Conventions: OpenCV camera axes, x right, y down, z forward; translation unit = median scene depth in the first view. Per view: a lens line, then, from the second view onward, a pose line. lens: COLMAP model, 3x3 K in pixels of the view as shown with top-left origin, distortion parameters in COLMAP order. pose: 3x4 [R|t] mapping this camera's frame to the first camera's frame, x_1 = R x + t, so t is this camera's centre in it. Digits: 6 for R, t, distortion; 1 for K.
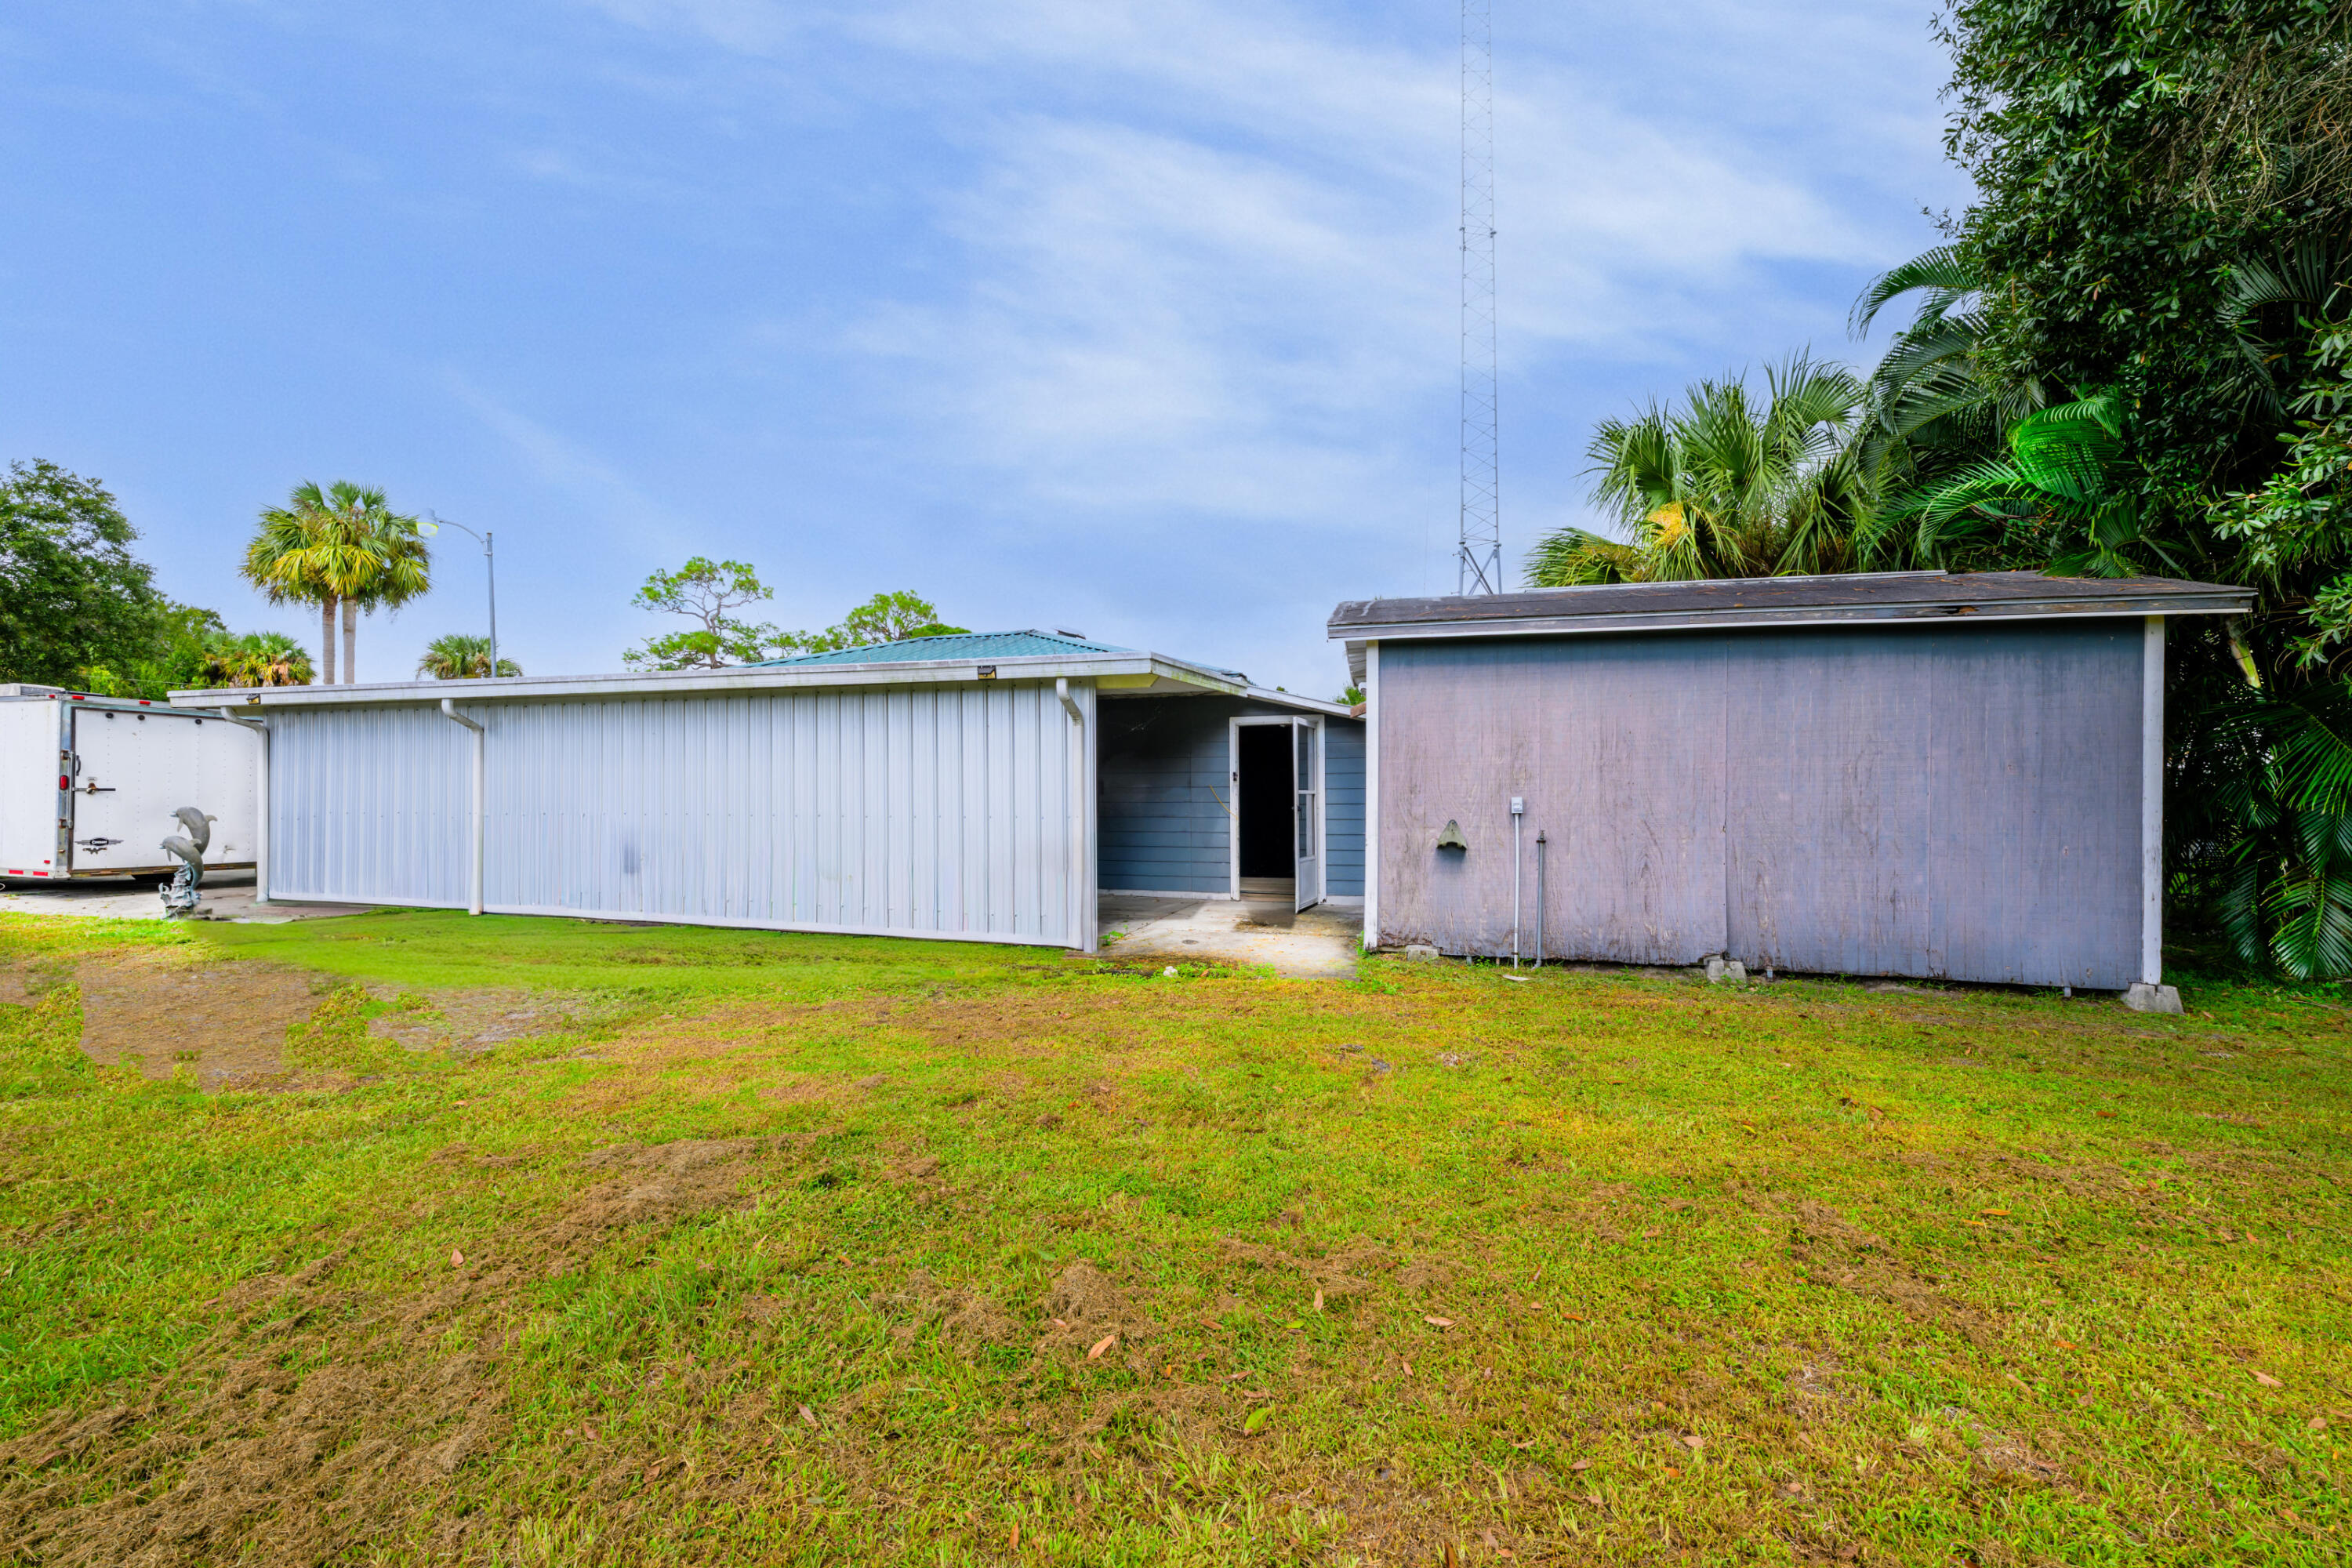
lens RADIAL K [[978.1, 0, 1176.7], [0, 978.1, 782.9], [0, 0, 1]] dist [0.001642, 0.000392]
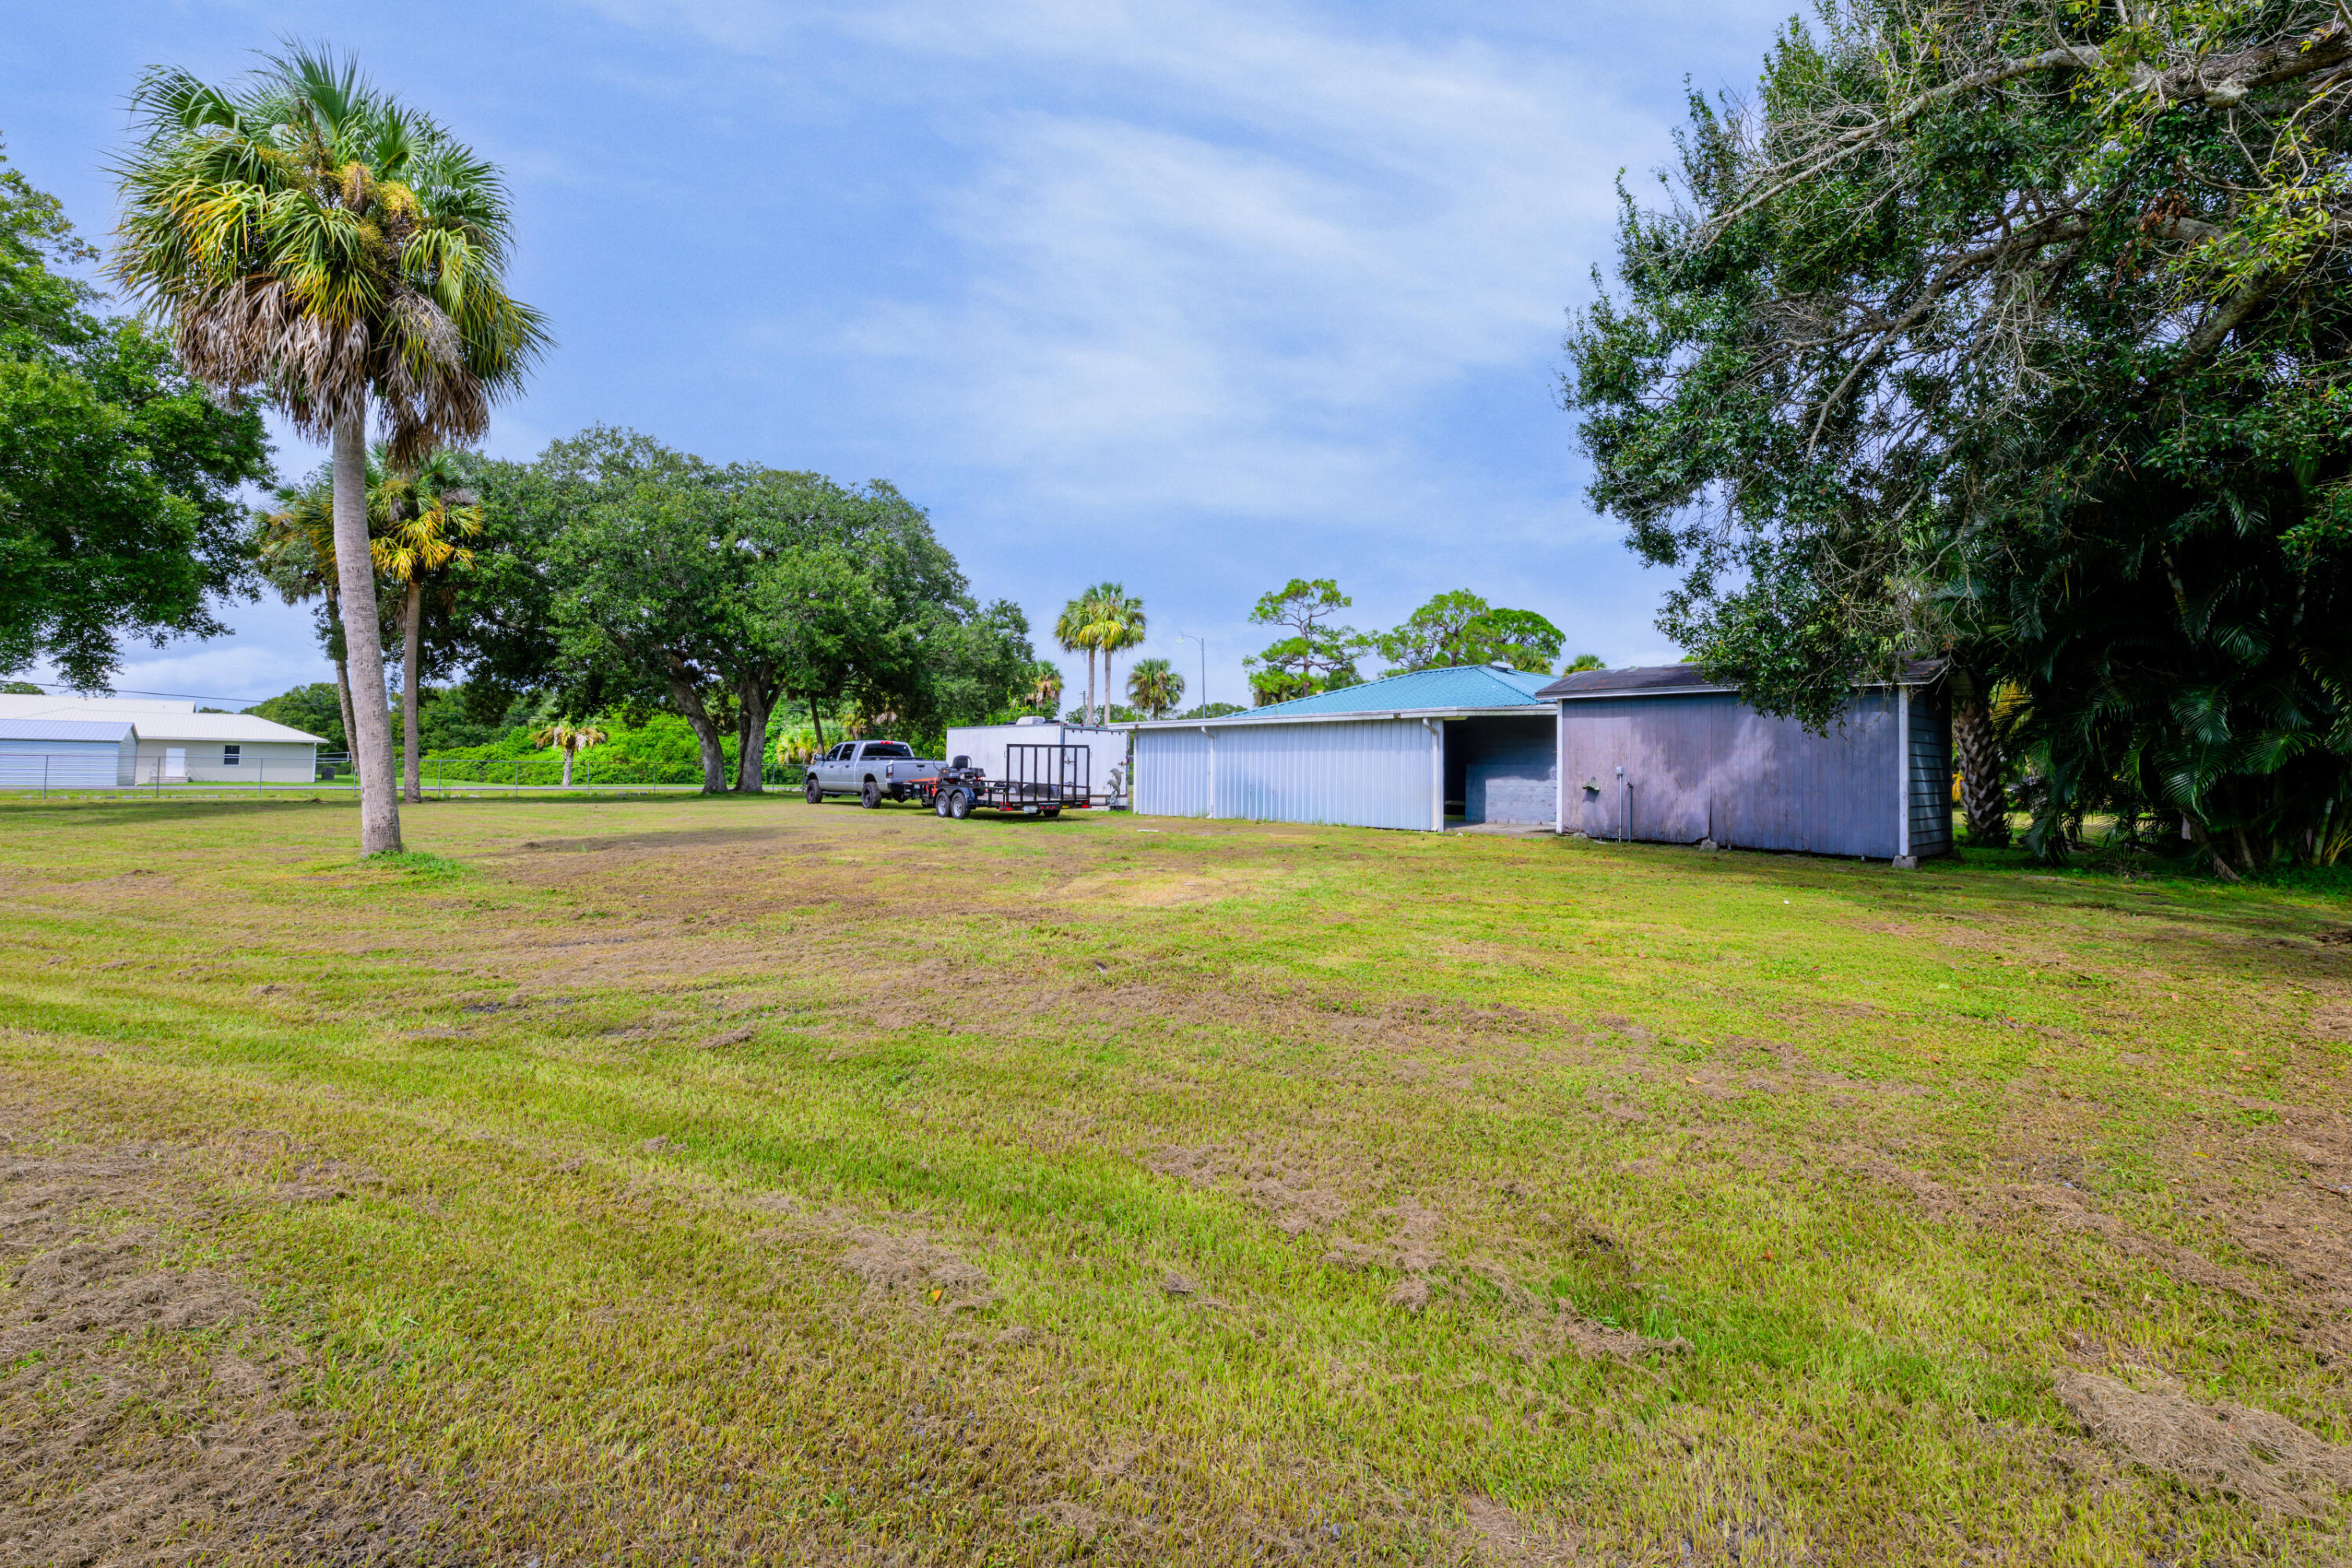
lens RADIAL K [[978.1, 0, 1176.3], [0, 978.1, 772.4], [0, 0, 1]] dist [0.001642, 0.000392]
pose [[0.838851, 0.009106, -0.544285, 0.165394], [-0.001546, 0.999896, 0.014347, -0.001095], [0.544359, -0.011194, 0.838778, -0.334766]]
